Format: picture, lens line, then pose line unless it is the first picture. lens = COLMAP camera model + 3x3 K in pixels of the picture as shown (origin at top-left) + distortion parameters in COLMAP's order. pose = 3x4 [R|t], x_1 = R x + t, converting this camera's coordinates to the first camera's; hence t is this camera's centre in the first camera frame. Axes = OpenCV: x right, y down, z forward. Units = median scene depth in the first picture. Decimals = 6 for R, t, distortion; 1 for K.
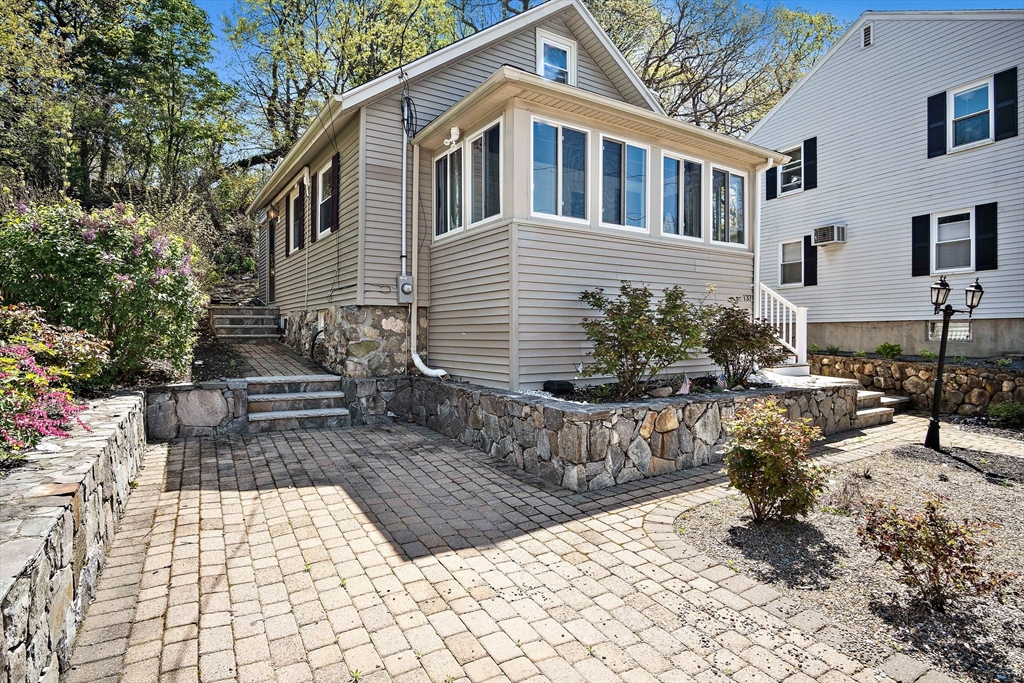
lens RADIAL K [[561.8, 0, 512.0], [0, 561.8, 341.5], [0, 0, 1]] dist [-0.031048, 0.000935]
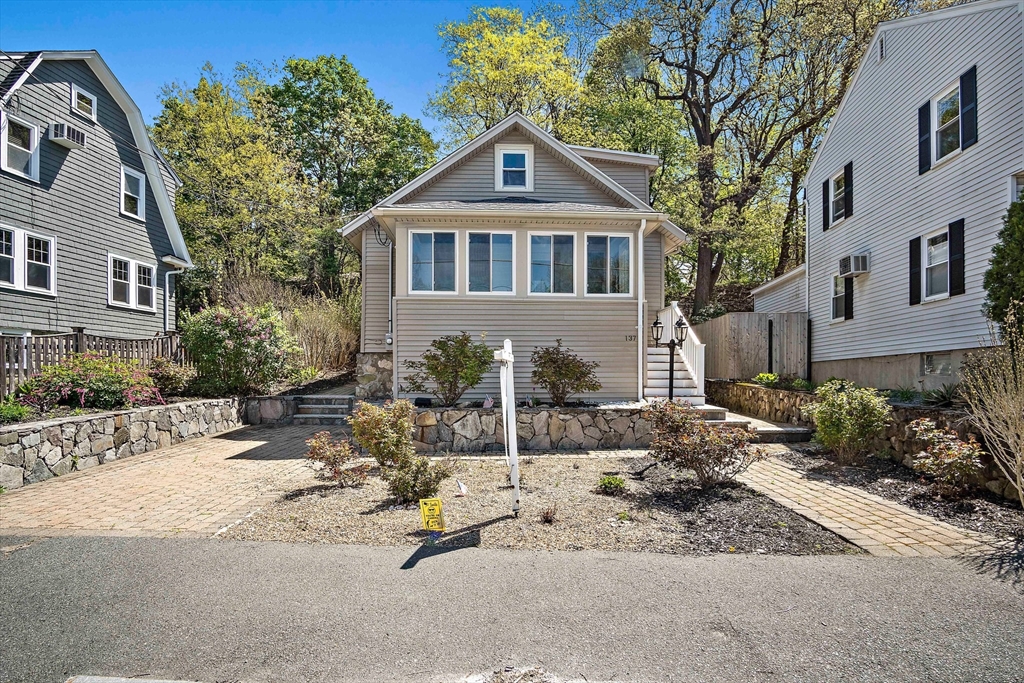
lens RADIAL K [[575.5, 0, 512.7], [0, 575.5, 390.6], [0, 0, 1]] dist [-0.031850, 0.002983]
pose [[0.862418, 0.007995, -0.506133, 0.907116], [-0.006394, 0.999968, 0.004902, 0.033354], [0.506156, -0.000991, 0.862441, -0.208664]]
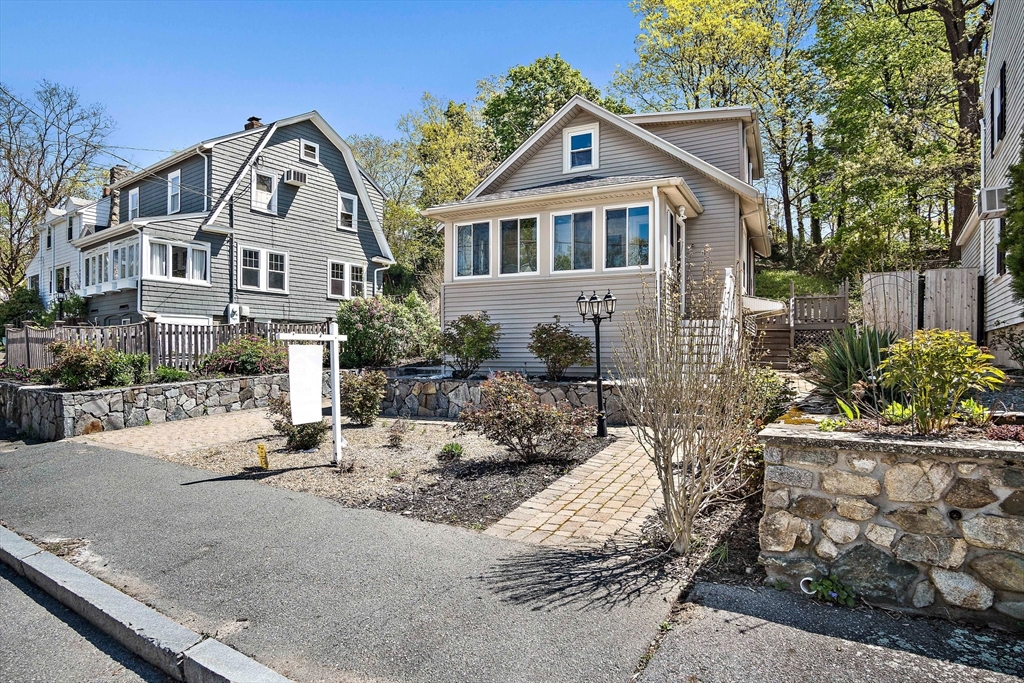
lens RADIAL K [[573.2, 0, 510.0], [0, 573.2, 361.7], [0, 0, 1]] dist [-0.036803, -0.000224]
pose [[0.502087, 0.010895, -0.864748, 1.417743], [-0.012139, 0.999911, 0.005550, 0.024980], [0.864732, 0.007711, 0.502175, 0.181193]]
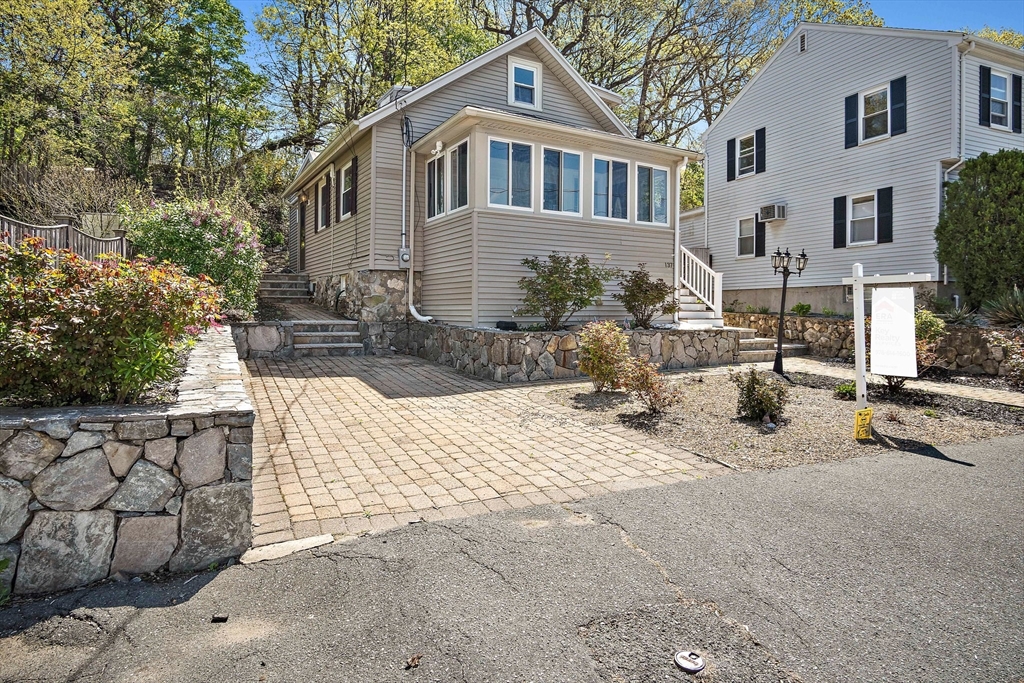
lens RADIAL K [[595.3, 0, 507.3], [0, 595.3, 320.9], [0, 0, 1]] dist [-0.037022, 0.000525]
pose [[0.998579, 0.005133, -0.053037, 0.134848], [-0.004922, 0.999979, 0.004101, 0.051495], [0.053057, -0.003834, 0.998584, -0.423858]]
